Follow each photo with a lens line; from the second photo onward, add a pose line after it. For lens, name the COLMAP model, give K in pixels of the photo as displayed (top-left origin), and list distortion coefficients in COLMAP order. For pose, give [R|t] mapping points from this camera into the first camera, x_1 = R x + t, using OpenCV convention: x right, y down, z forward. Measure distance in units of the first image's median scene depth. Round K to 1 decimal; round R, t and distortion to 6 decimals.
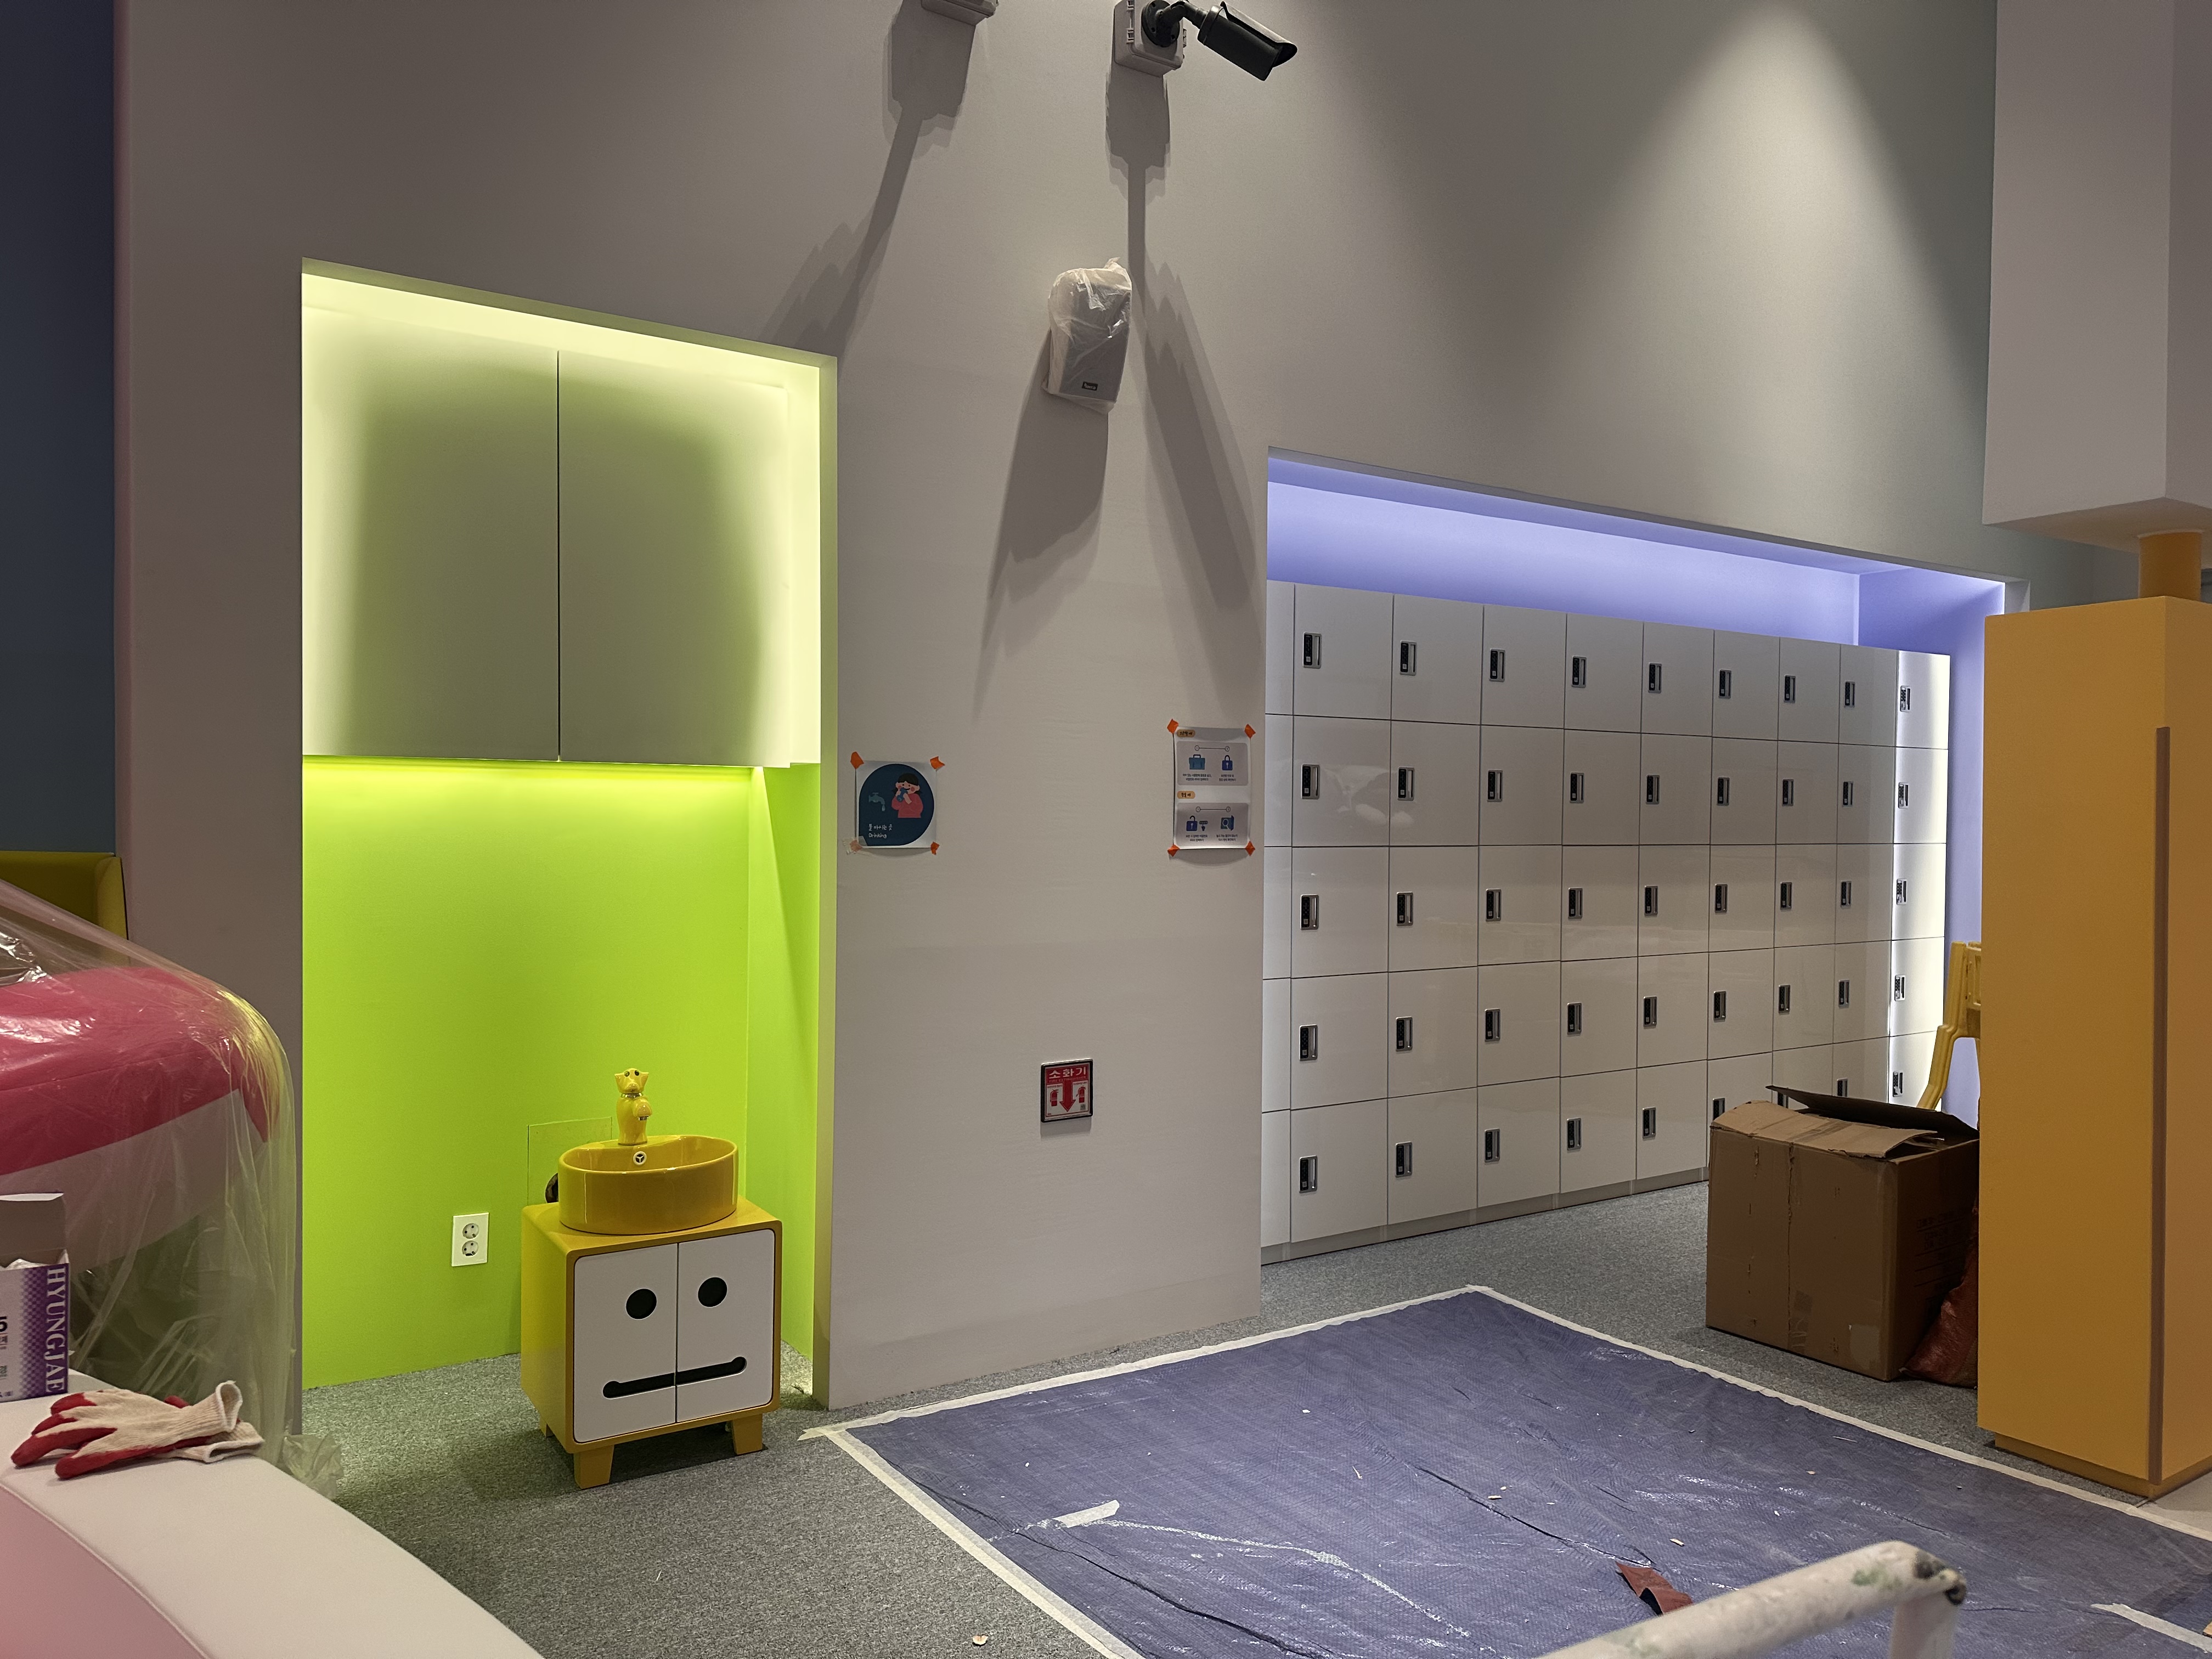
lens RADIAL K [[1522.1, 0, 1043.7], [0, 1522.1, 839.3], [0, 0, 1]] dist [0.056825, -0.054456]
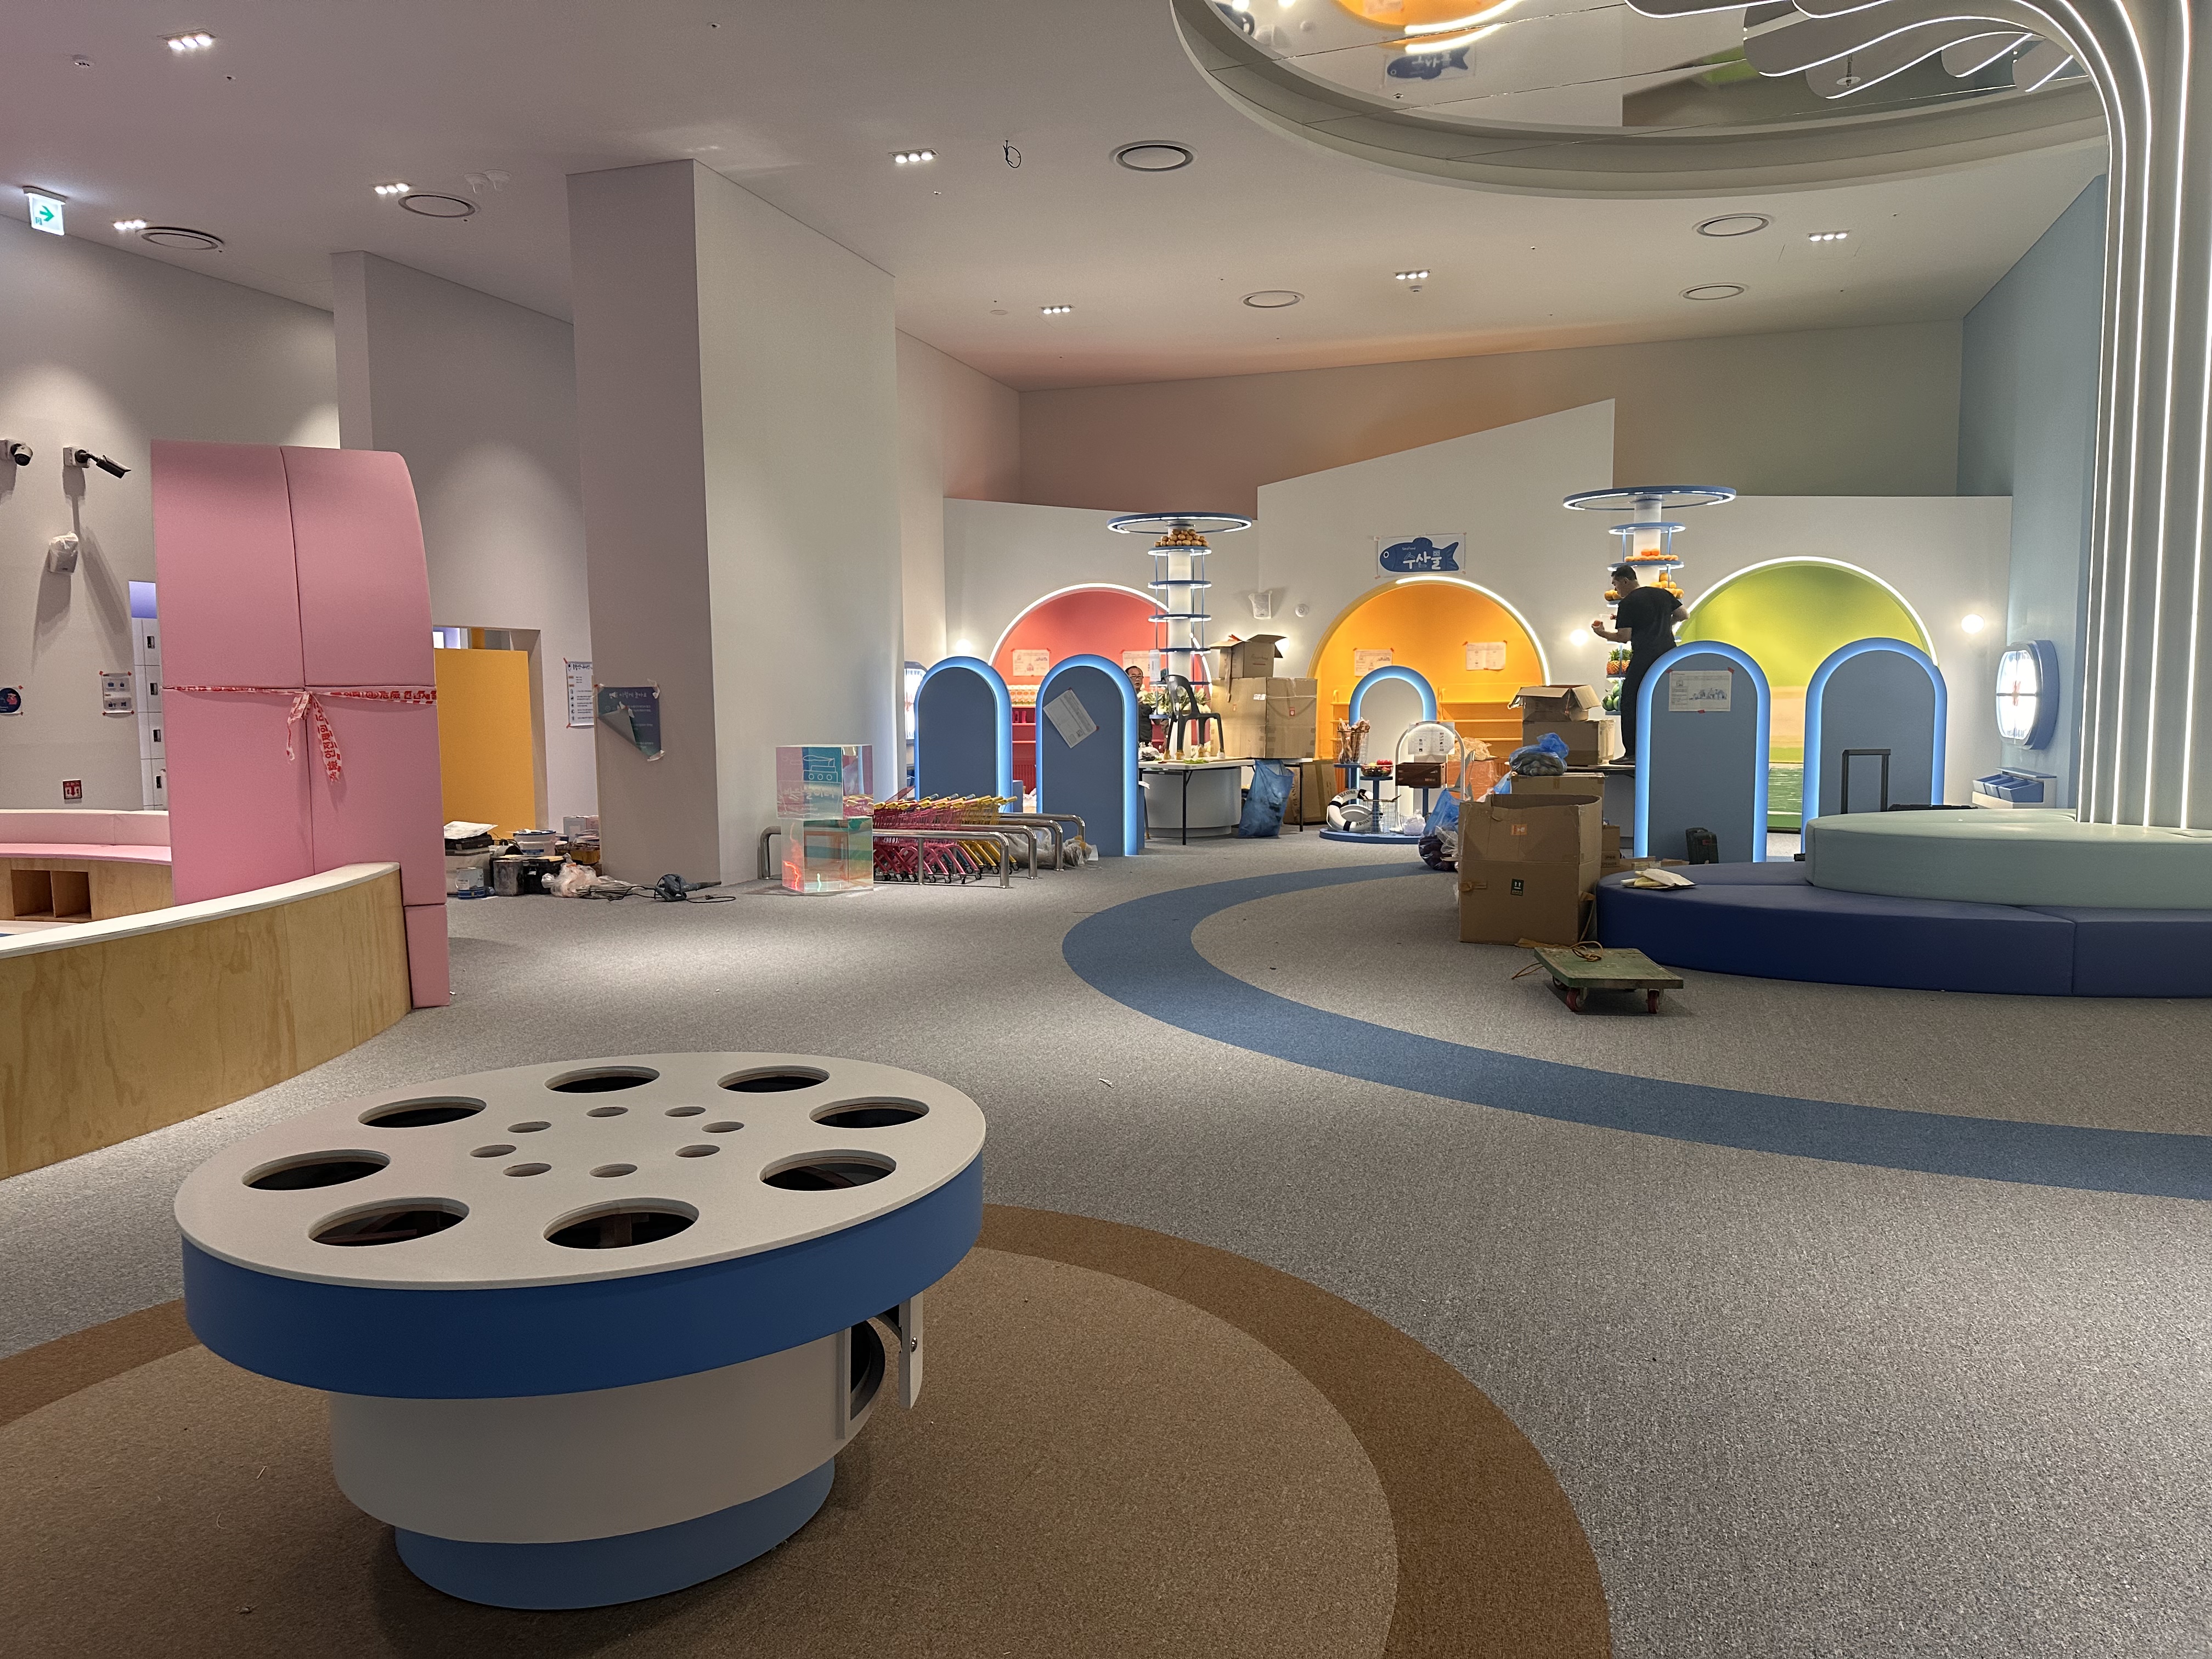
lens RADIAL K [[1522.1, 0, 1043.7], [0, 1522.1, 839.3], [0, 0, 1]] dist [0.056825, -0.054456]
pose [[0.775801, -0.074956, 0.626510, -0.433504], [0.024439, 0.995743, 0.088869, 0.031016], [-0.630504, -0.053634, 0.774331, -2.742539]]
